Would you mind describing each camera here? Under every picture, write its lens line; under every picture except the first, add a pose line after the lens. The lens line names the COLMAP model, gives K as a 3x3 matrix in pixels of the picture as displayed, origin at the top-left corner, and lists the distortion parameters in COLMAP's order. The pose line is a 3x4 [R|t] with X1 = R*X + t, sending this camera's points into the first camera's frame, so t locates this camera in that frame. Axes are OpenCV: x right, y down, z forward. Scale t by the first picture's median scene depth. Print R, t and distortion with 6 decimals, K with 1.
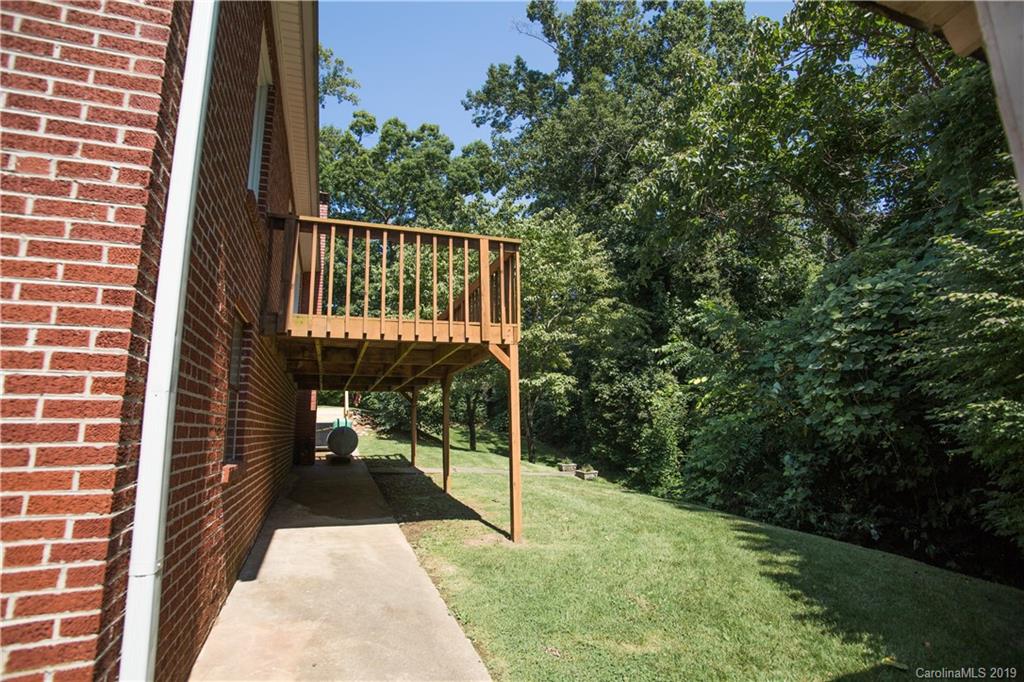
lens RADIAL K [[505.6, 0, 509.5], [0, 505.6, 340.6], [0, 0, 1]] dist [0.020258, -0.006675]
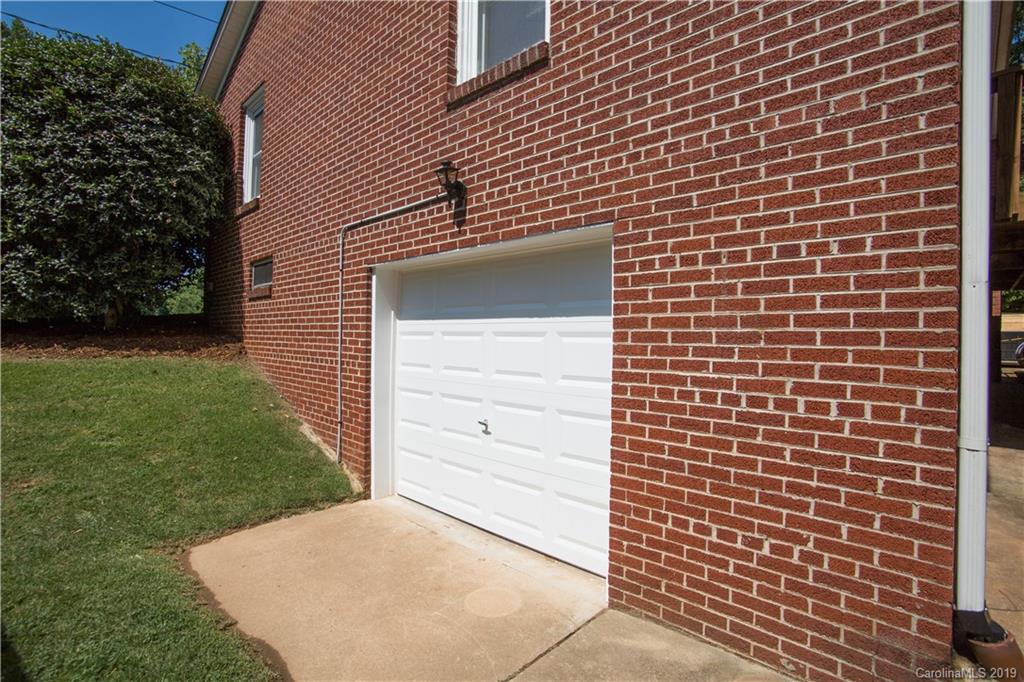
lens RADIAL K [[505.6, 0, 511.2], [0, 505.6, 338.3], [0, 0, 1]] dist [0.020258, -0.006675]
pose [[0.485637, 0.017471, -0.873986, -0.268159], [0.127315, 0.987726, 0.090488, -0.003151], [0.864839, -0.155215, 0.477452, -0.375662]]
